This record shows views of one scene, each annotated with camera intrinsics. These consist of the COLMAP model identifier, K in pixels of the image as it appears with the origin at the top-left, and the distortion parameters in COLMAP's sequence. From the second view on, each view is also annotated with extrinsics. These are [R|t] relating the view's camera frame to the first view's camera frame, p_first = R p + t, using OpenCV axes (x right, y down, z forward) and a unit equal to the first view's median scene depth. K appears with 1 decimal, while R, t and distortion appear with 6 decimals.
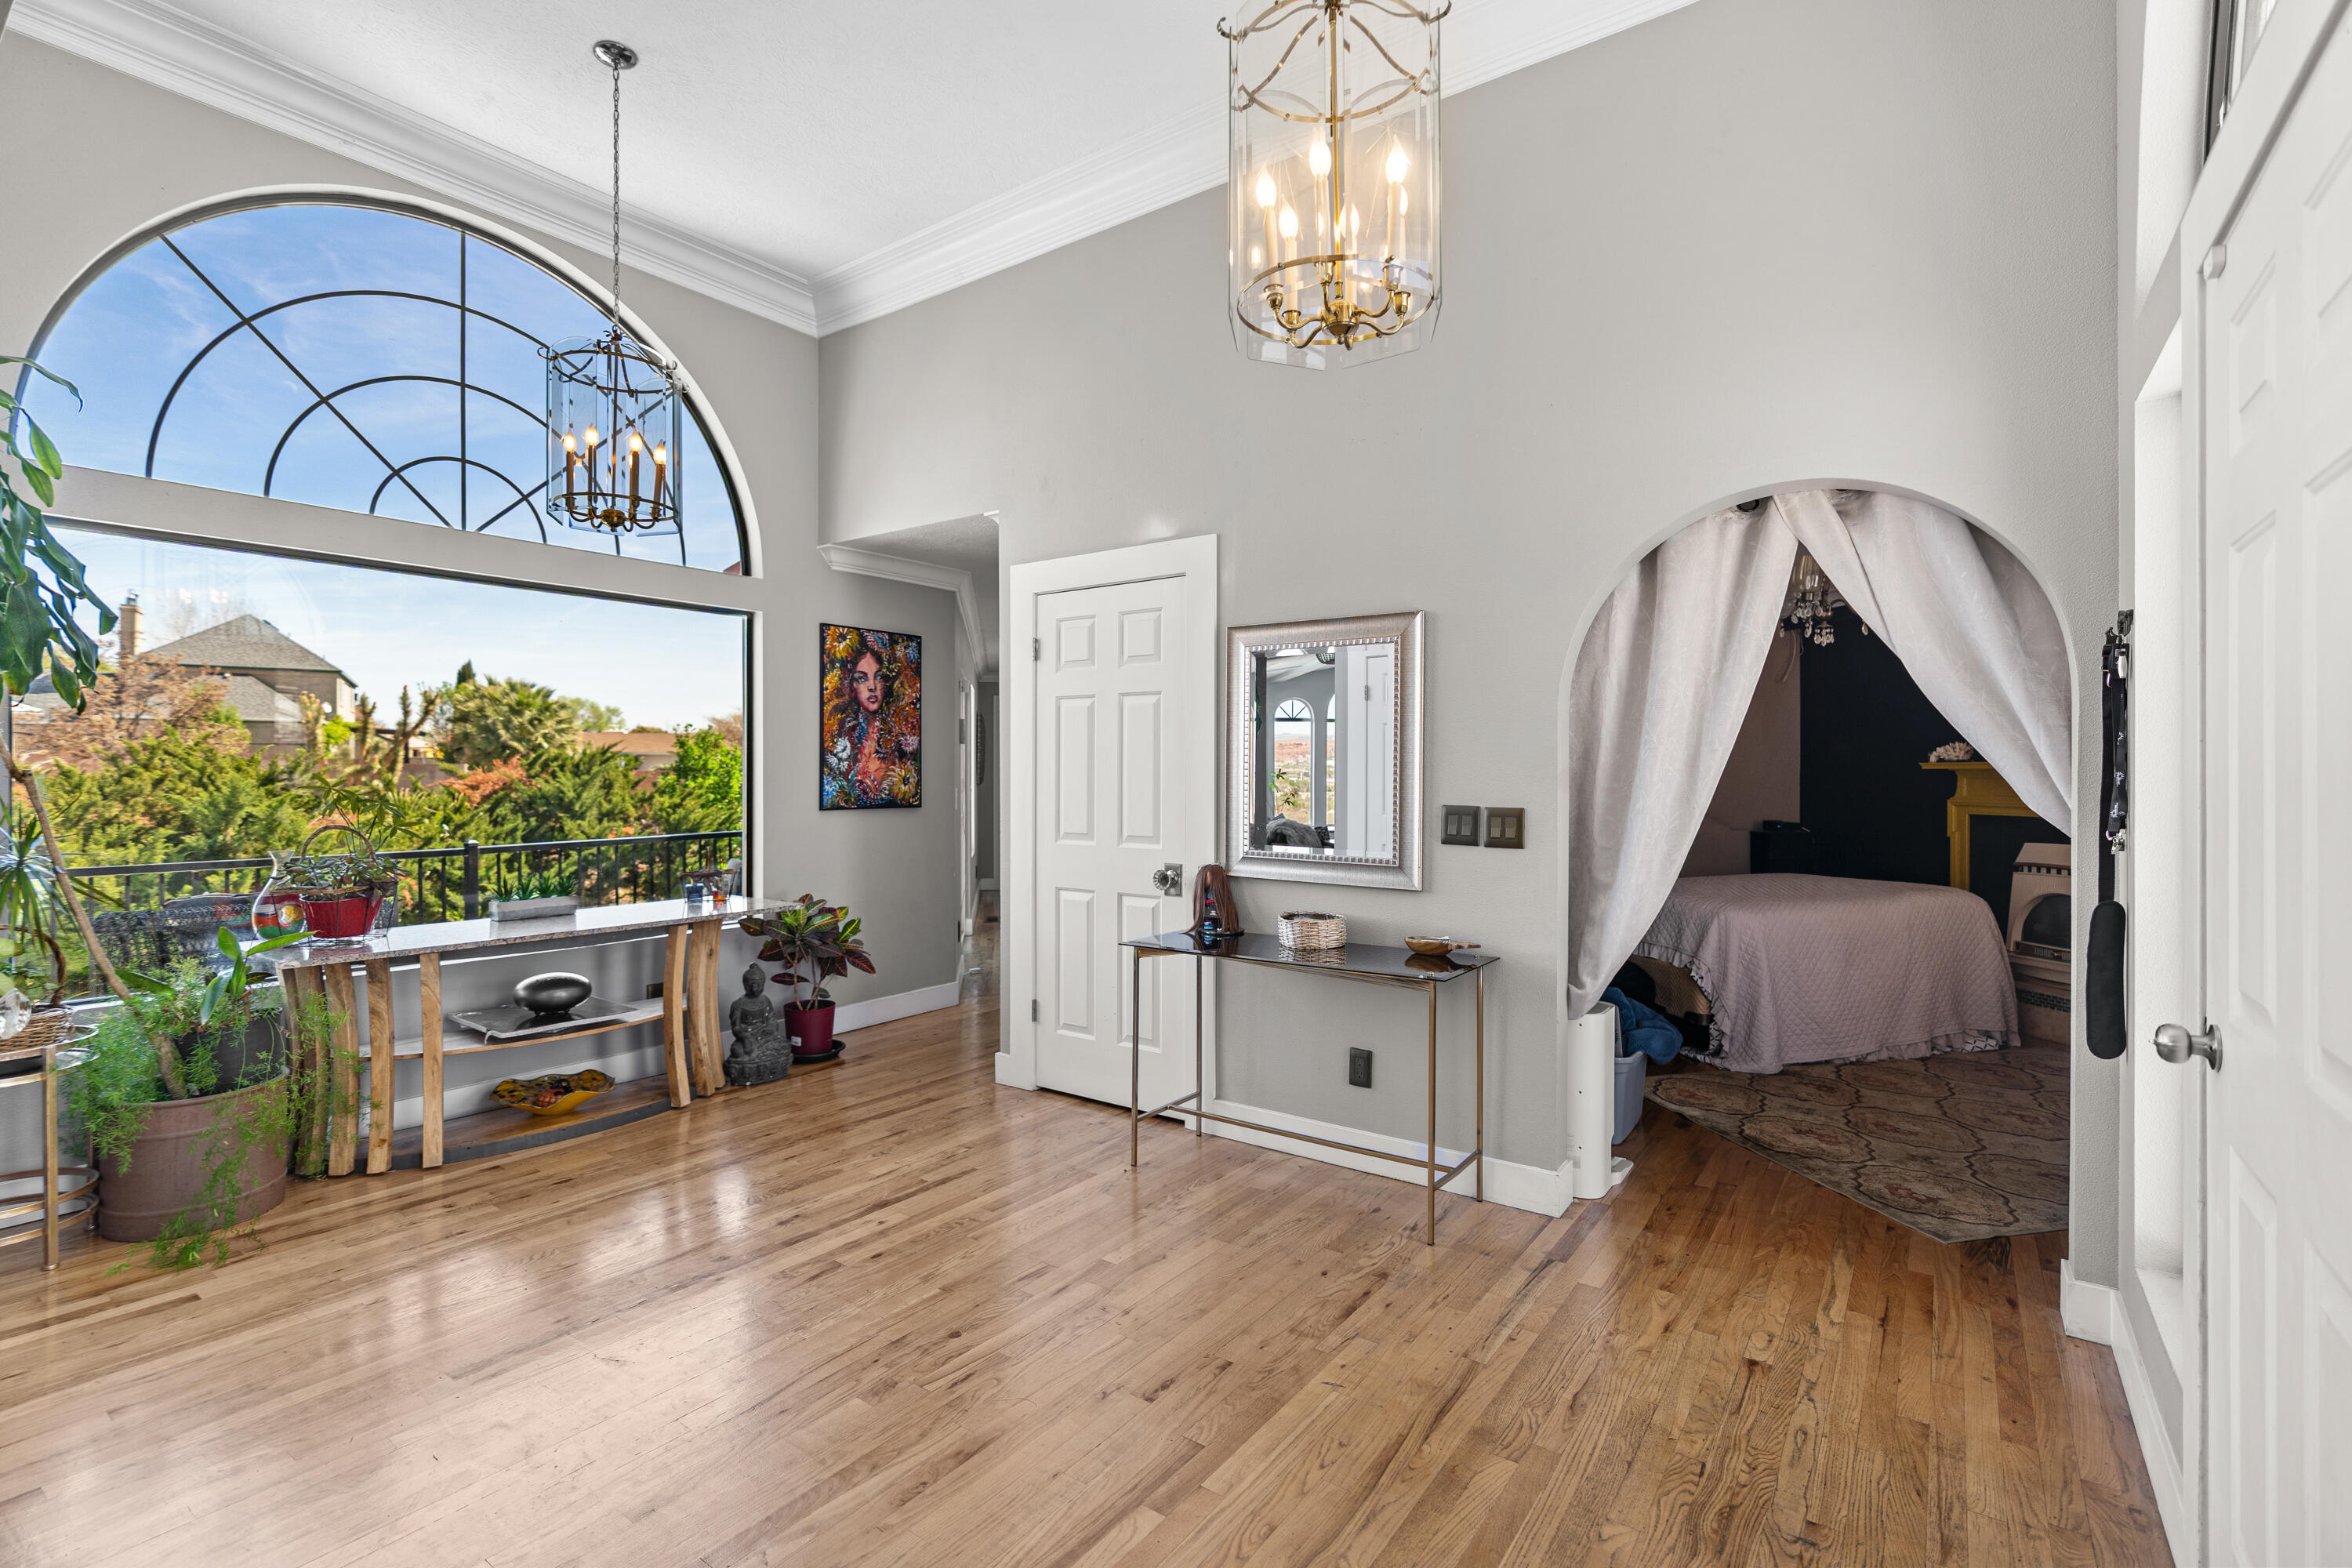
lens RADIAL K [[1074.2, 0, 1182.3], [0, 1074.2, 762.4], [0, 0, 1]] dist [-0.000878, 0.001218]
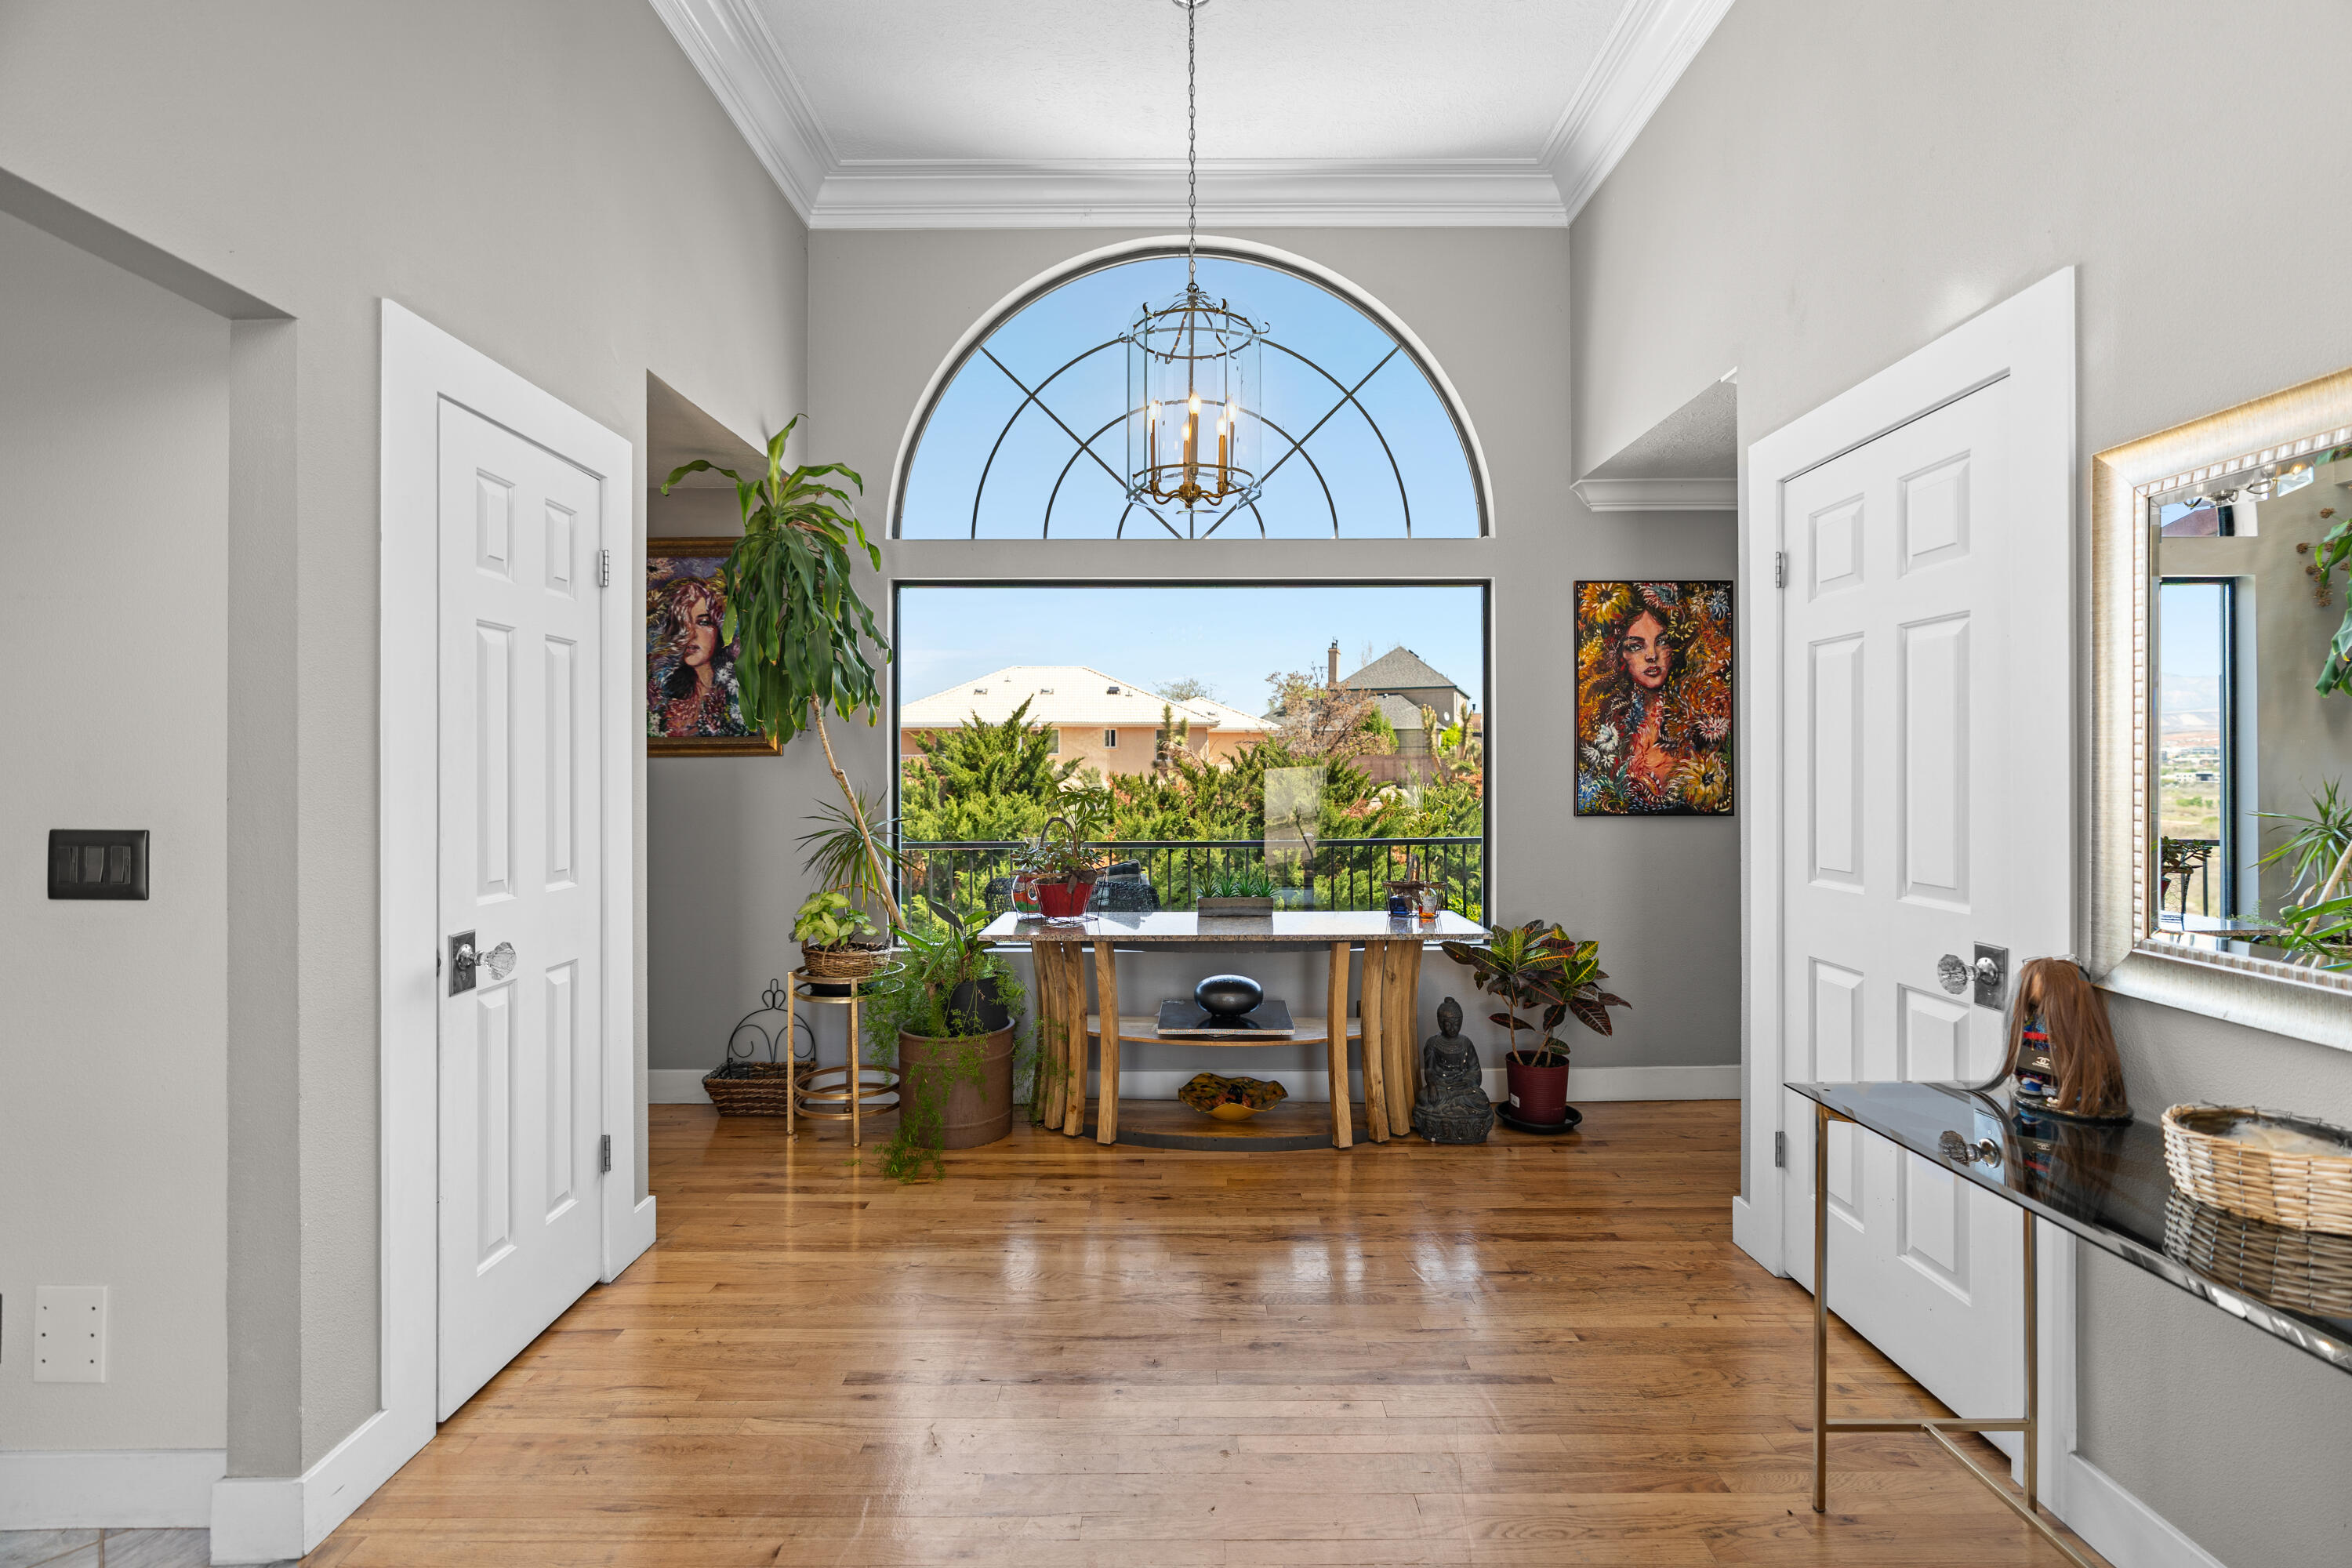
lens RADIAL K [[1069.2, 0, 1184.5], [0, 1069.2, 764.5], [0, 0, 1]] dist [-0.001808, 0.001150]
pose [[0.587620, -0.006890, -0.809108, 0.159614], [0.011763, 0.999931, 0.000028, 0.003480], [0.809051, -0.009534, 0.587661, 0.352851]]
